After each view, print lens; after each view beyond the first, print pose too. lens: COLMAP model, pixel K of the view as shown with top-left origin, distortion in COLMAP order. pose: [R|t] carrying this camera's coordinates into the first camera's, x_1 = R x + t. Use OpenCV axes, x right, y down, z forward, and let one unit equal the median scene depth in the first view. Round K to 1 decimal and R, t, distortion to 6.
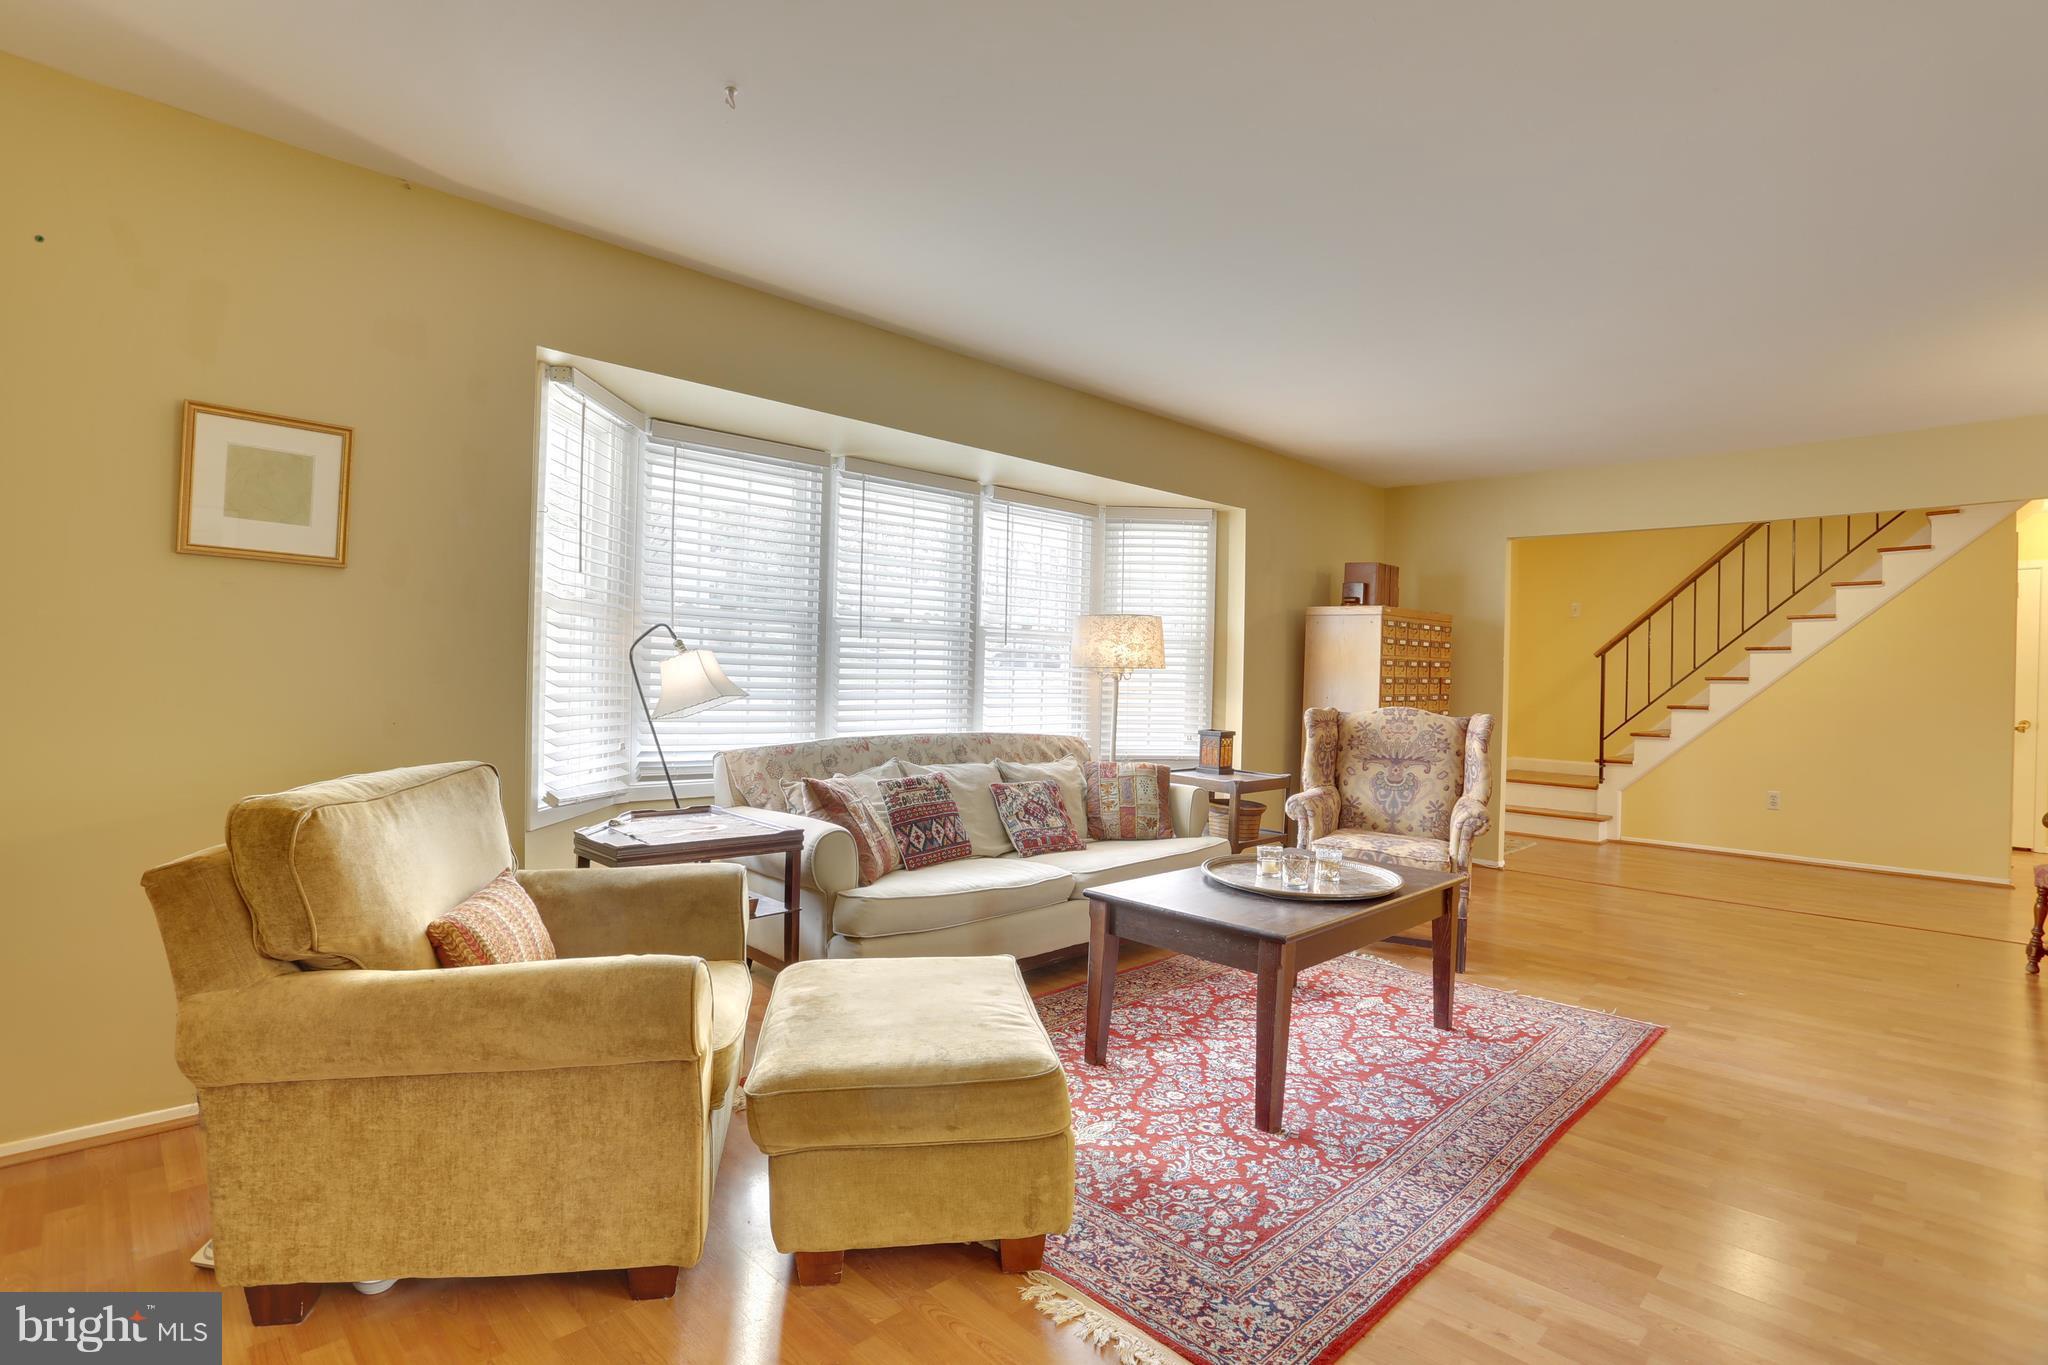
lens RADIAL K [[989.3, 0, 1010.3], [0, 989.3, 675.0], [0, 0, 1]] dist [-0.084971, 0.037261]
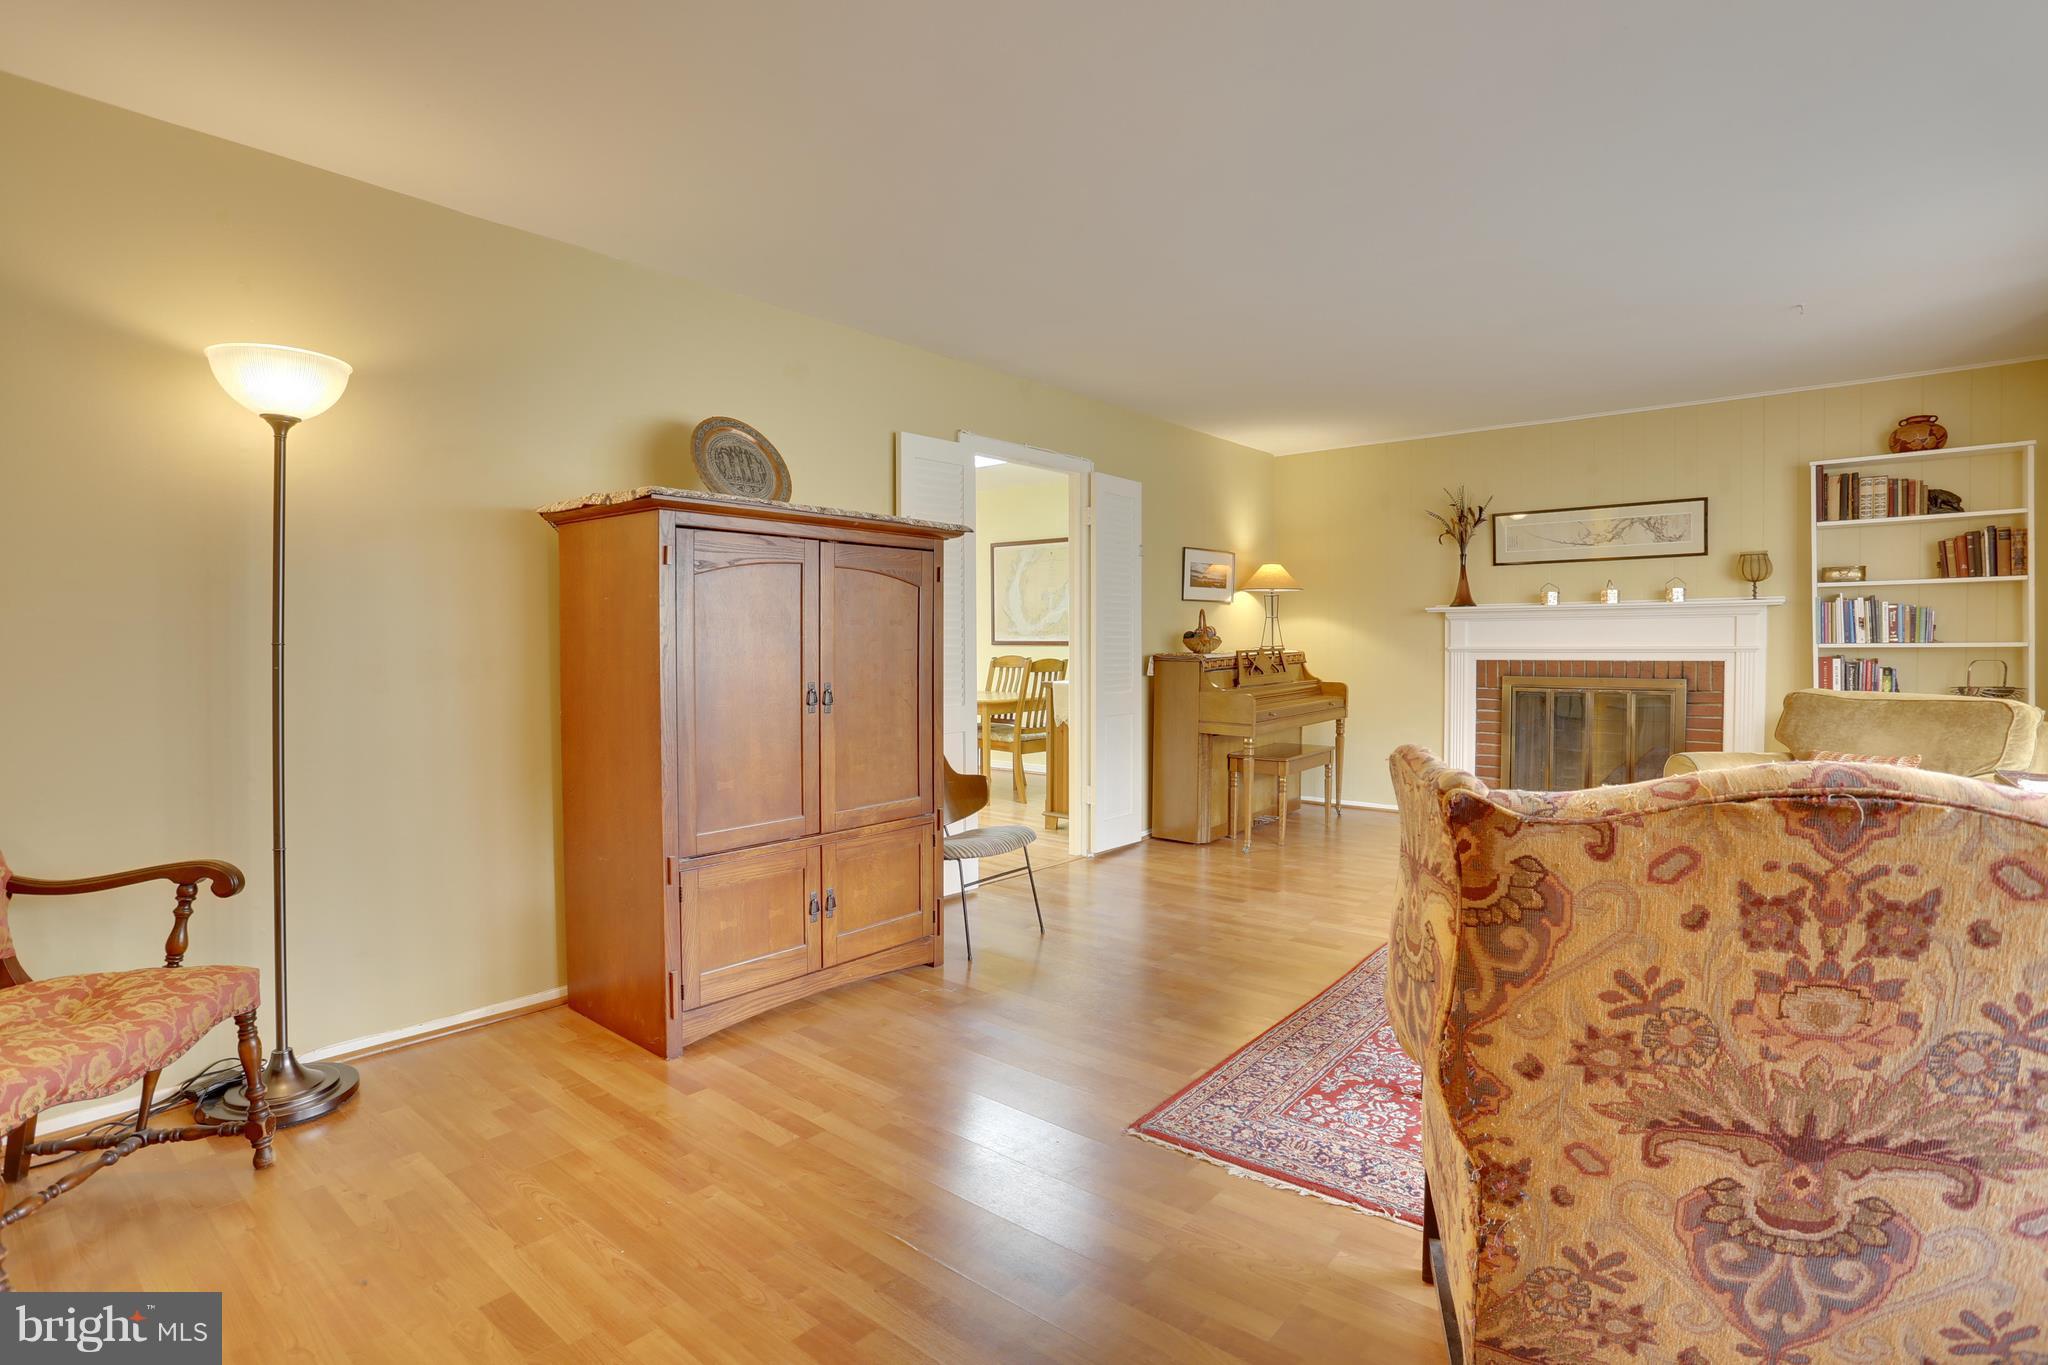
lens RADIAL K [[989.3, 0, 1010.3], [0, 989.3, 675.0], [0, 0, 1]] dist [-0.084971, 0.037261]
pose [[-0.995199, -0.009690, -0.097391, 0.902862], [-0.012745, 0.999444, 0.030795, 0.018491], [0.097039, 0.031889, -0.994770, 1.805600]]
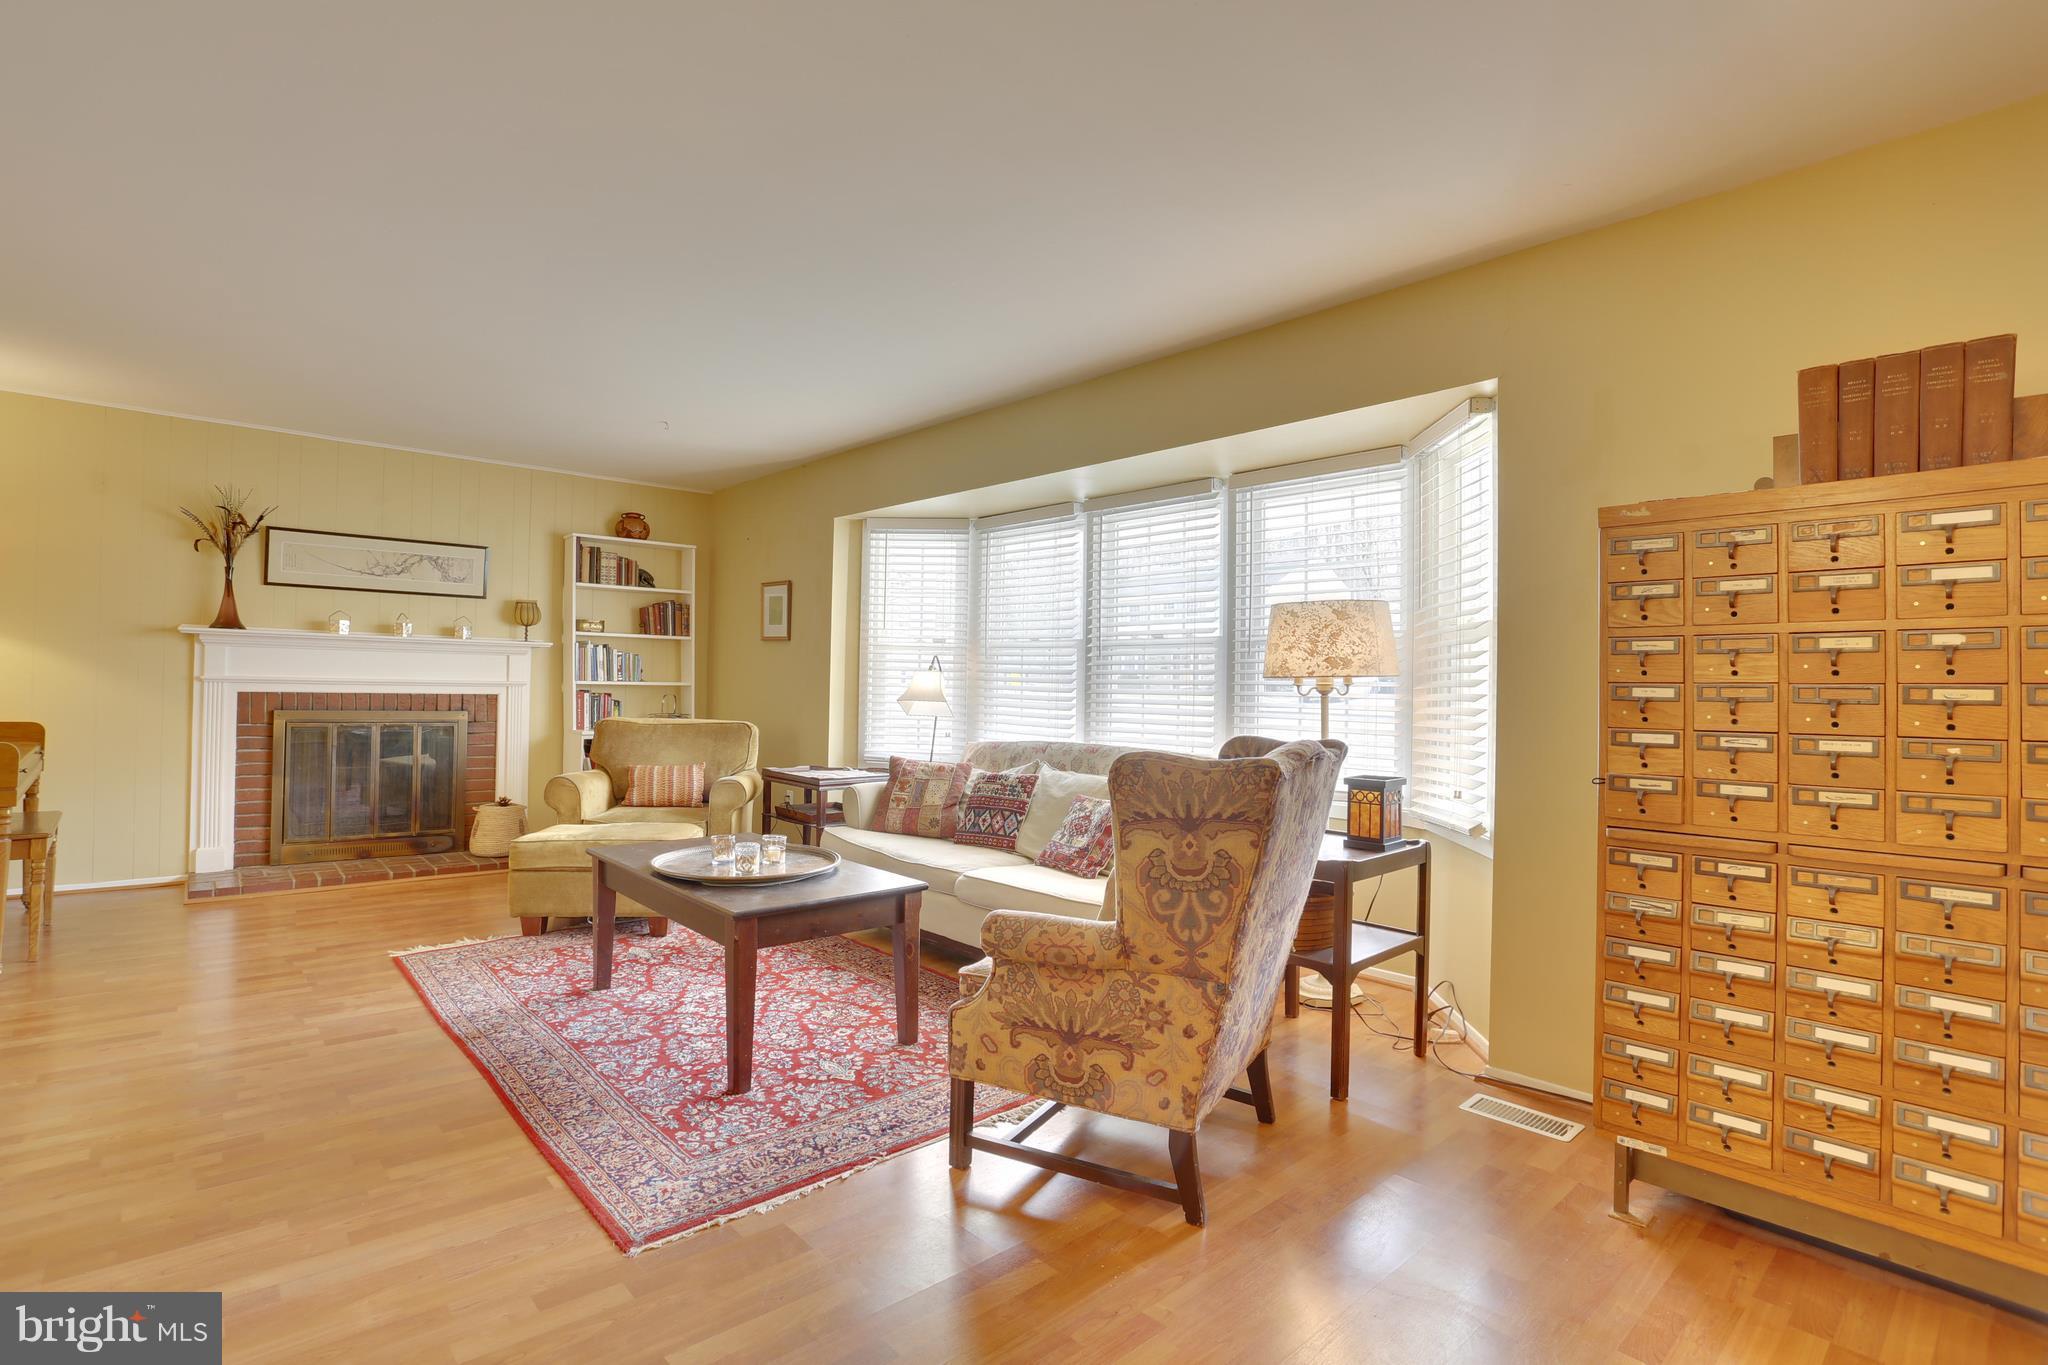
lens RADIAL K [[989.3, 0, 1010.3], [0, 989.3, 675.0], [0, 0, 1]] dist [-0.084971, 0.037261]
pose [[-0.041002, -0.032994, -0.998614, 1.367188], [-0.022805, 0.999225, -0.032078, 0.029825], [0.998899, 0.021458, -0.041723, 1.339226]]
